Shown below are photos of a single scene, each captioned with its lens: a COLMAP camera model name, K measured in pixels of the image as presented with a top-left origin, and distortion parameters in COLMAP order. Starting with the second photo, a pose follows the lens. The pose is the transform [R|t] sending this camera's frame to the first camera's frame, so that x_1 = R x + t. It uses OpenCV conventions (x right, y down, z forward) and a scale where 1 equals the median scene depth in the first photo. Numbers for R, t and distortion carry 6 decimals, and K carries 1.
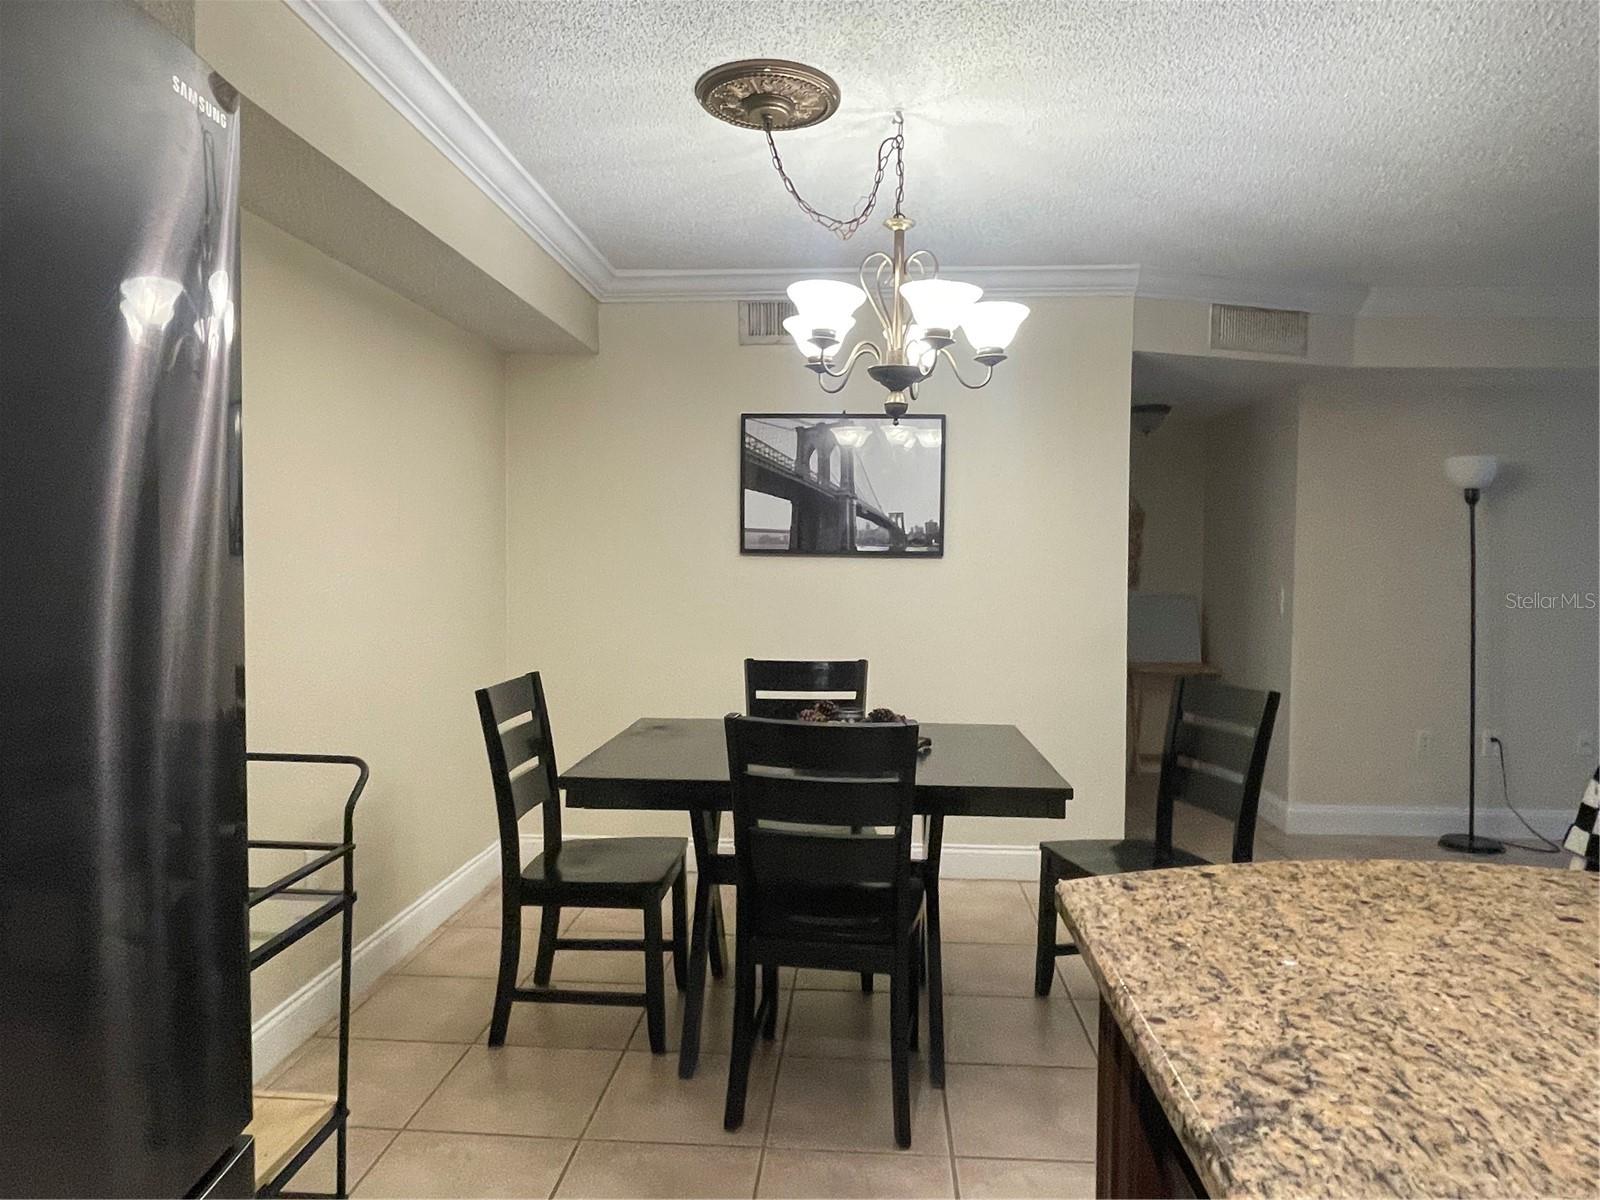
lens RADIAL K [[1016.7, 0, 809.4], [0, 1016.7, 583.6], [0, 0, 1]] dist [0.004382, 0.001027]
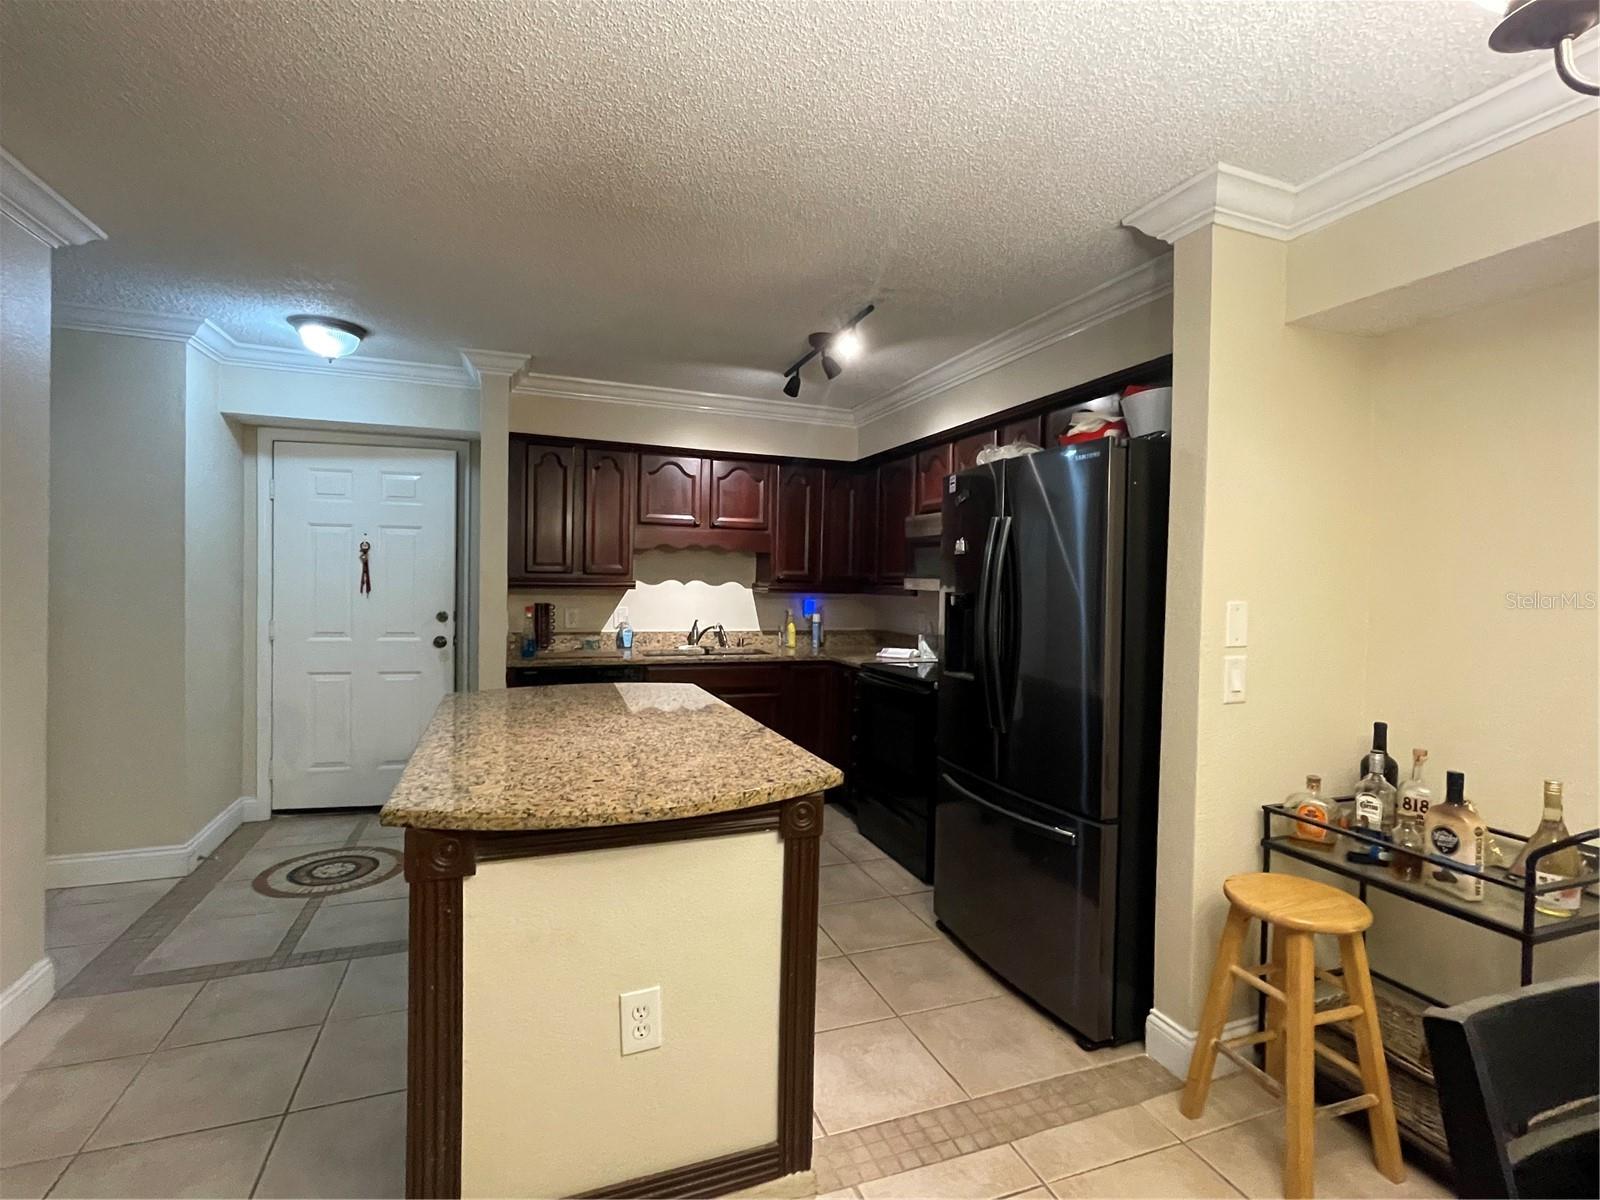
lens RADIAL K [[758.1, 0, 807.9], [0, 758.1, 588.9], [0, 0, 1]] dist [0.001284, 0.000349]
pose [[-0.910036, -0.021483, -0.413972, 0.265494], [-0.038289, 0.998743, 0.032342, -0.027192], [0.412757, 0.045283, -0.909715, 0.663482]]
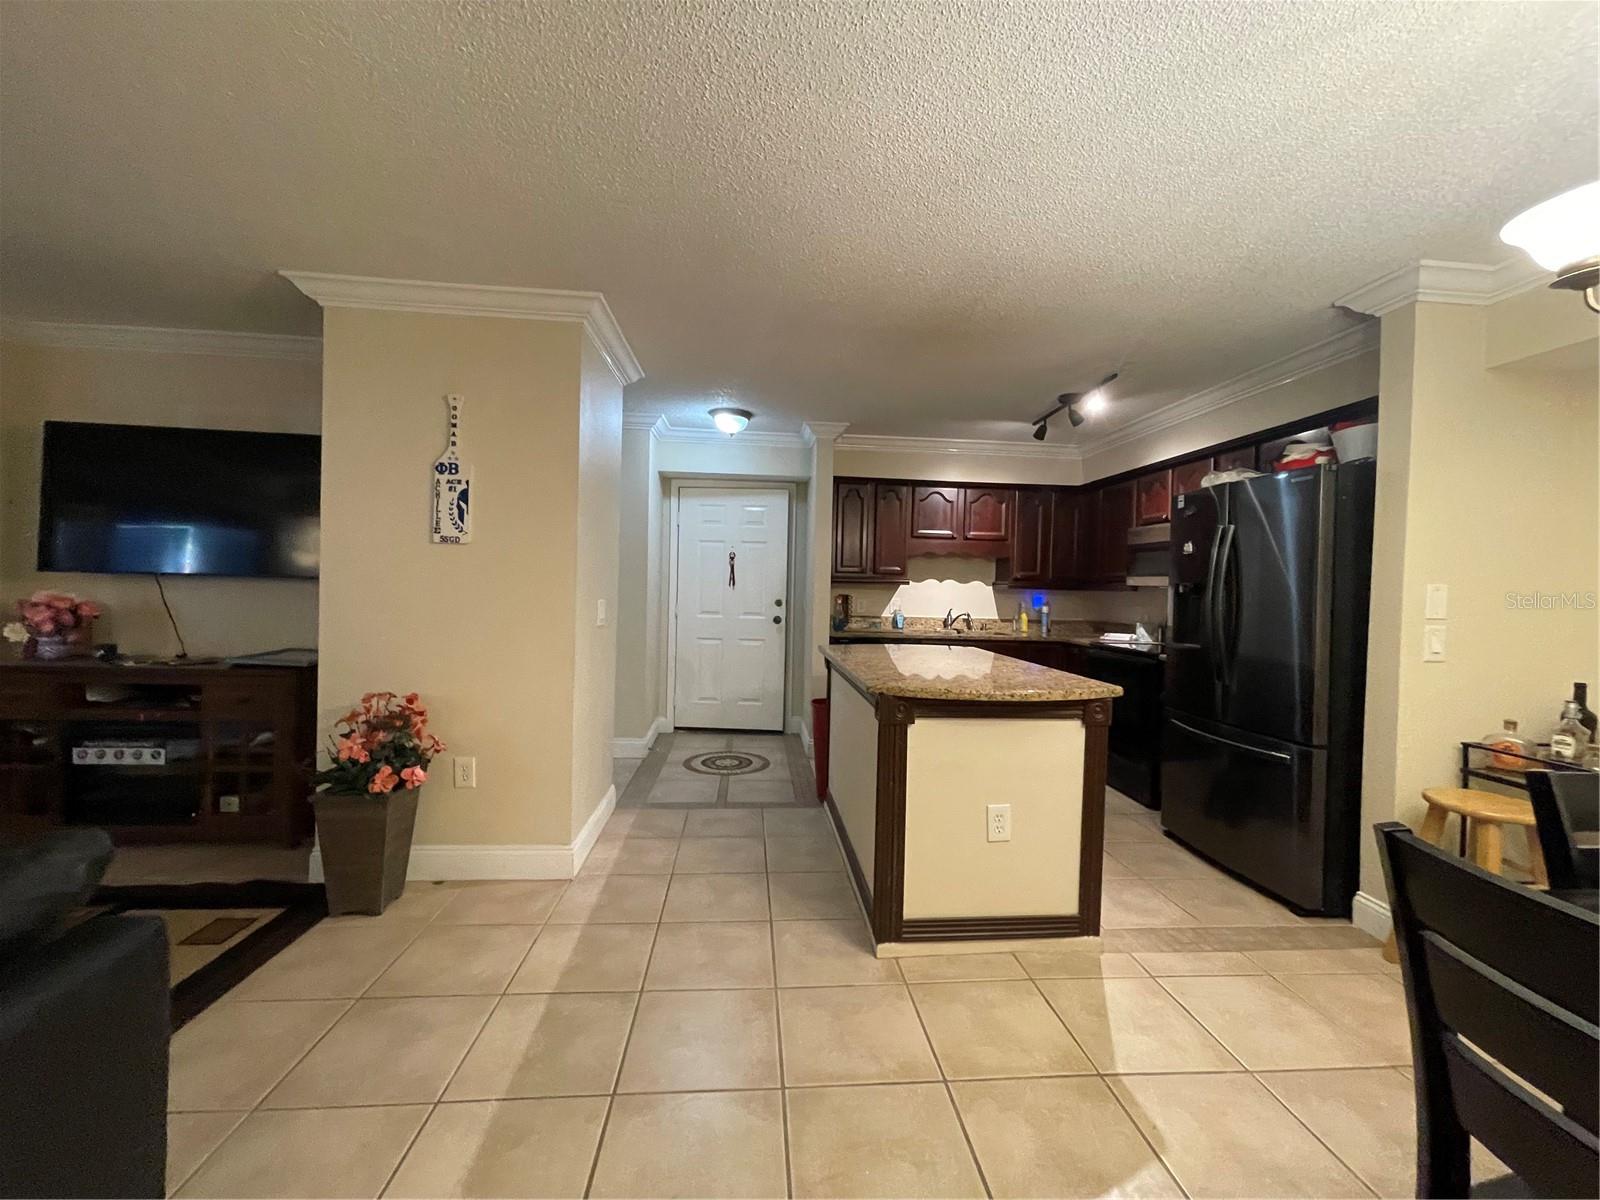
lens RADIAL K [[655.3, 0, 798.1], [0, 655.3, 592.0], [0, 0, 1]] dist [-0.000282, 0.000654]
pose [[-0.989596, -0.031898, -0.140294, 0.439523], [-0.037136, 0.998701, 0.034877, -0.005139], [0.138999, 0.039724, -0.989496, 0.820927]]
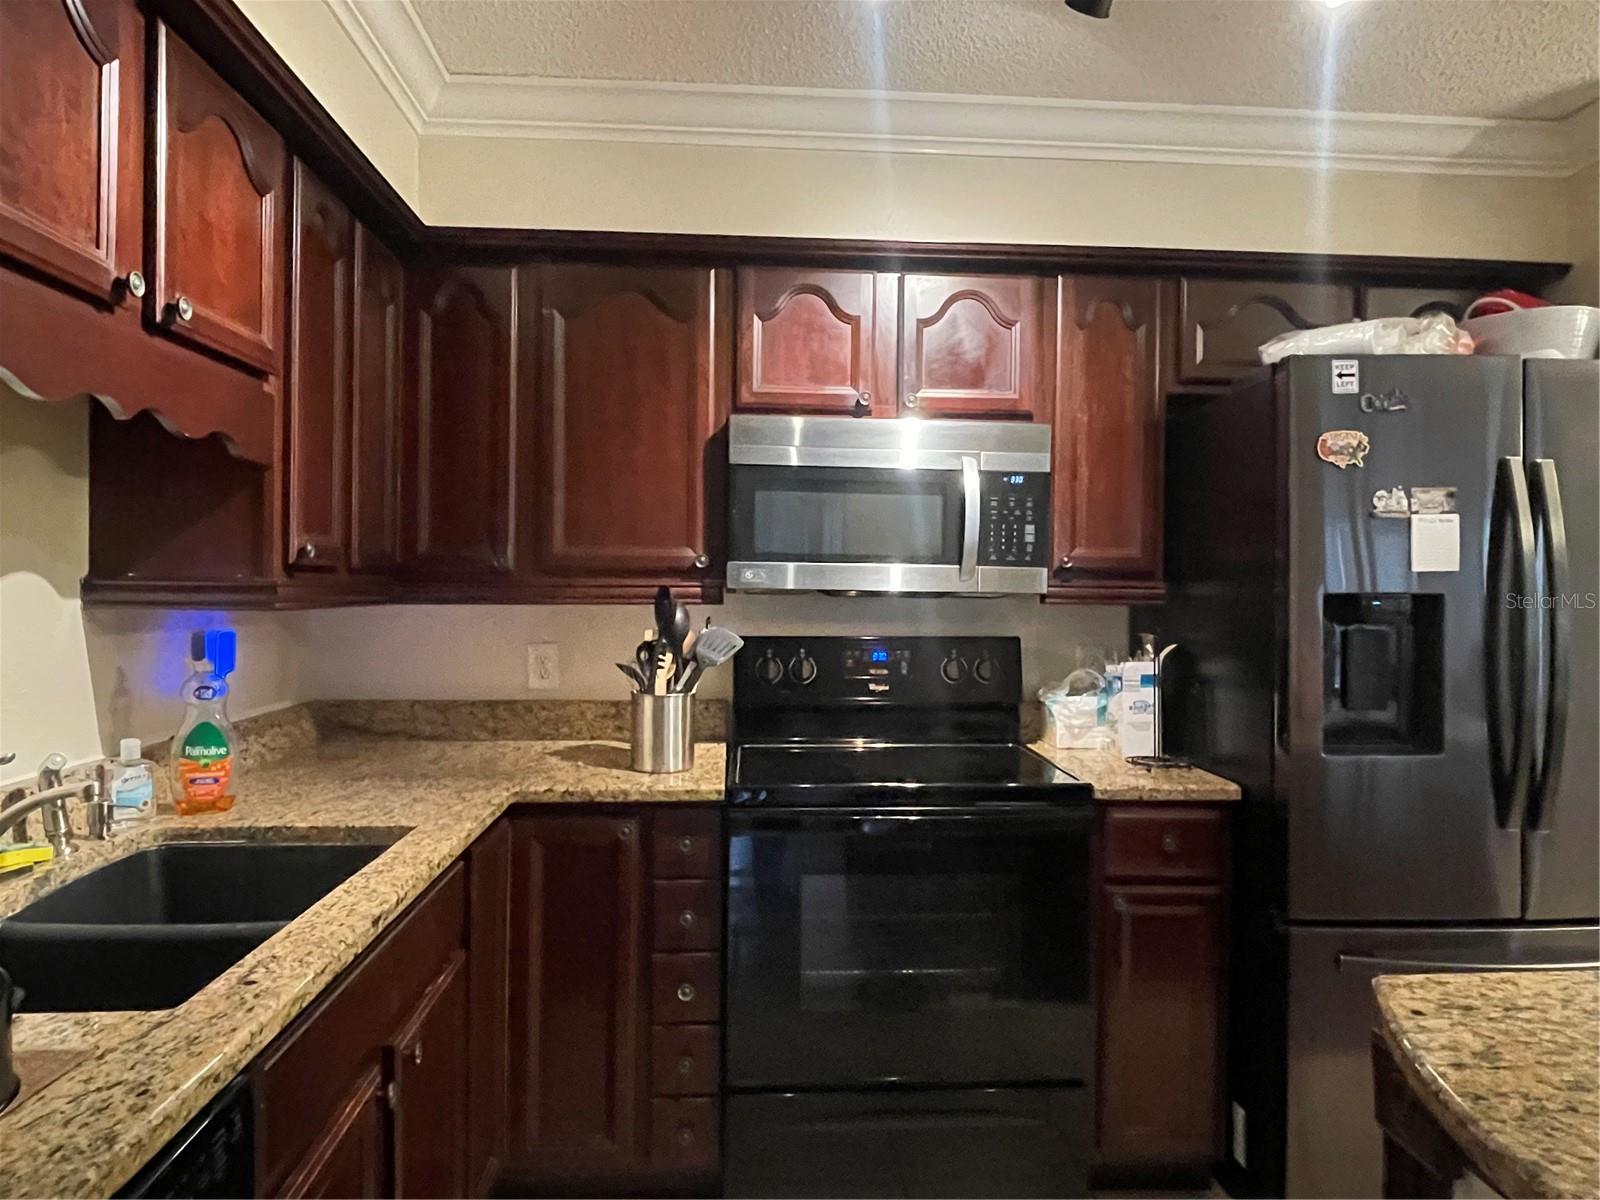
lens RADIAL K [[990.3, 0, 800.0], [0, 990.3, 600.0], [0, 0, 1]] dist [-0.003617, -0.000643]
pose [[0.123217, 0.011061, -0.992318, 0.283662], [-0.036284, 0.999320, 0.006634, 0.004102], [0.991716, 0.035187, 0.123534, -0.250325]]
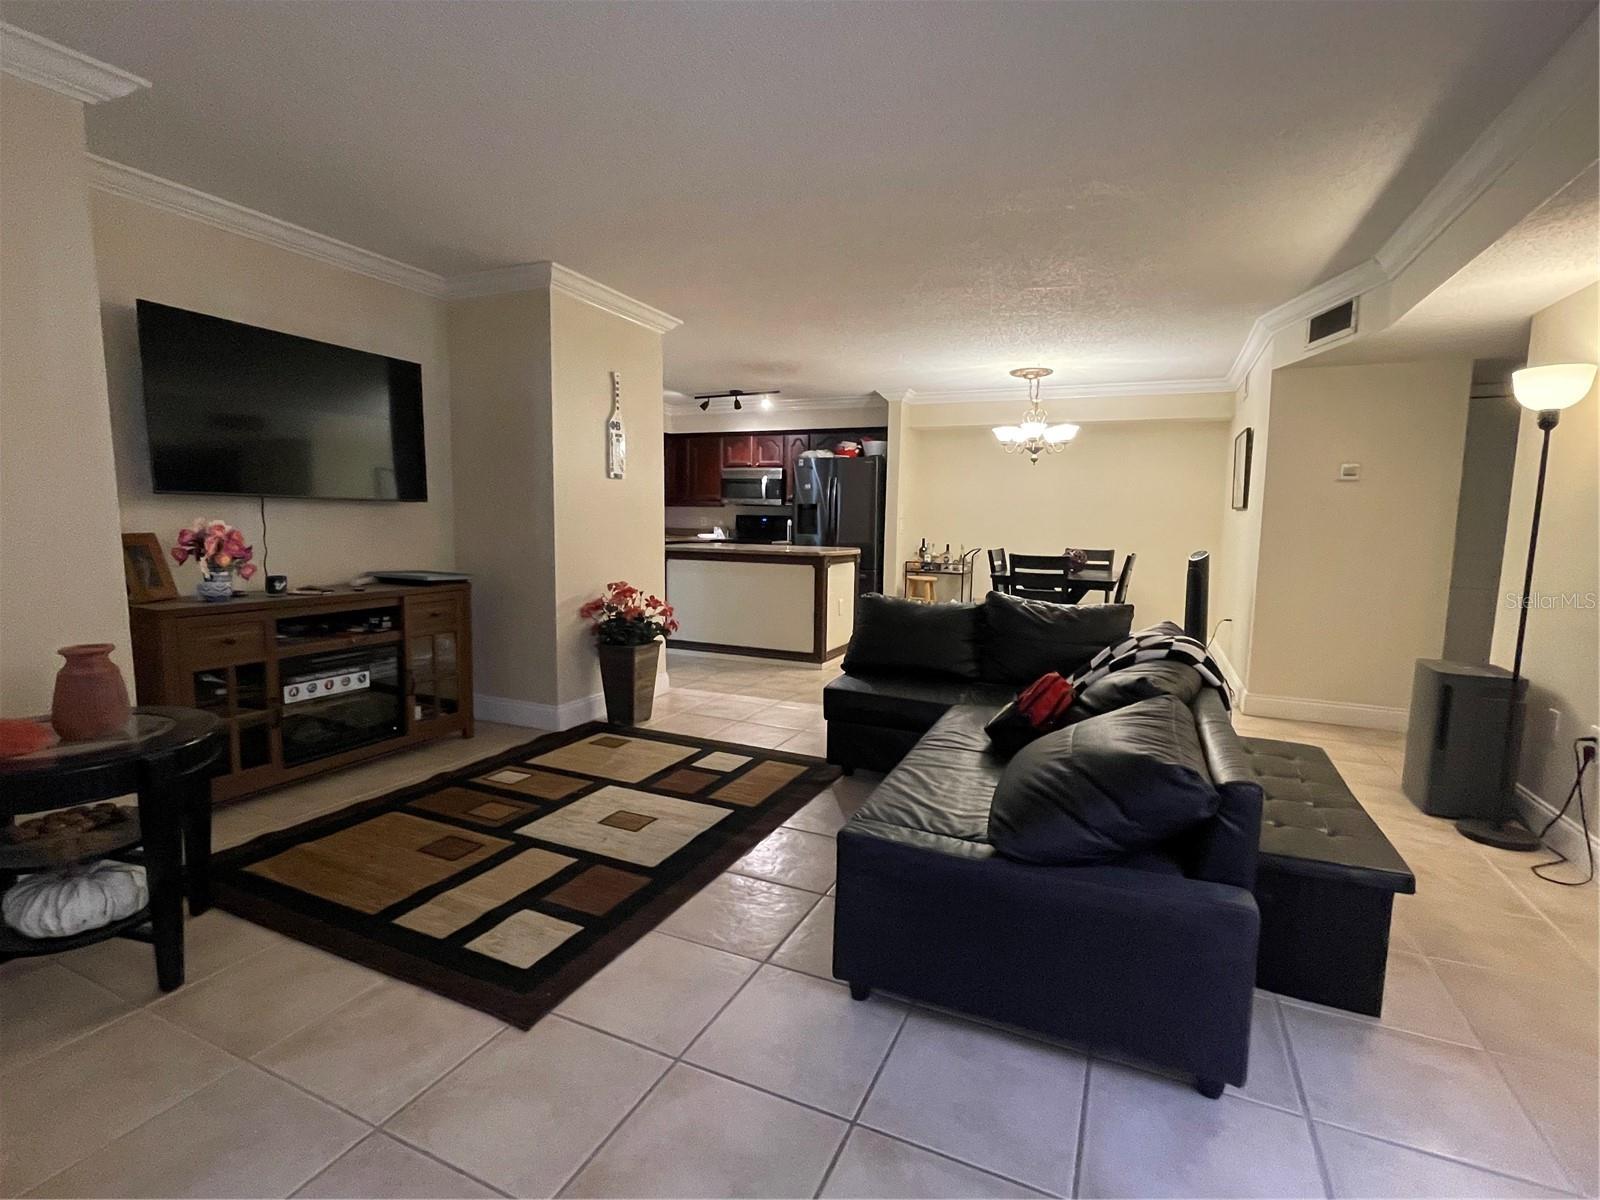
lens RADIAL K [[761.1, 0, 801.2], [0, 761.1, 593.1], [0, 0, 1]] dist [0.000438, 0.000268]
pose [[-0.355432, 0.080309, -0.931246, 1.666616], [-0.048480, 0.993377, 0.104171, 0.019041], [0.933444, 0.082173, -0.349184, 0.761057]]
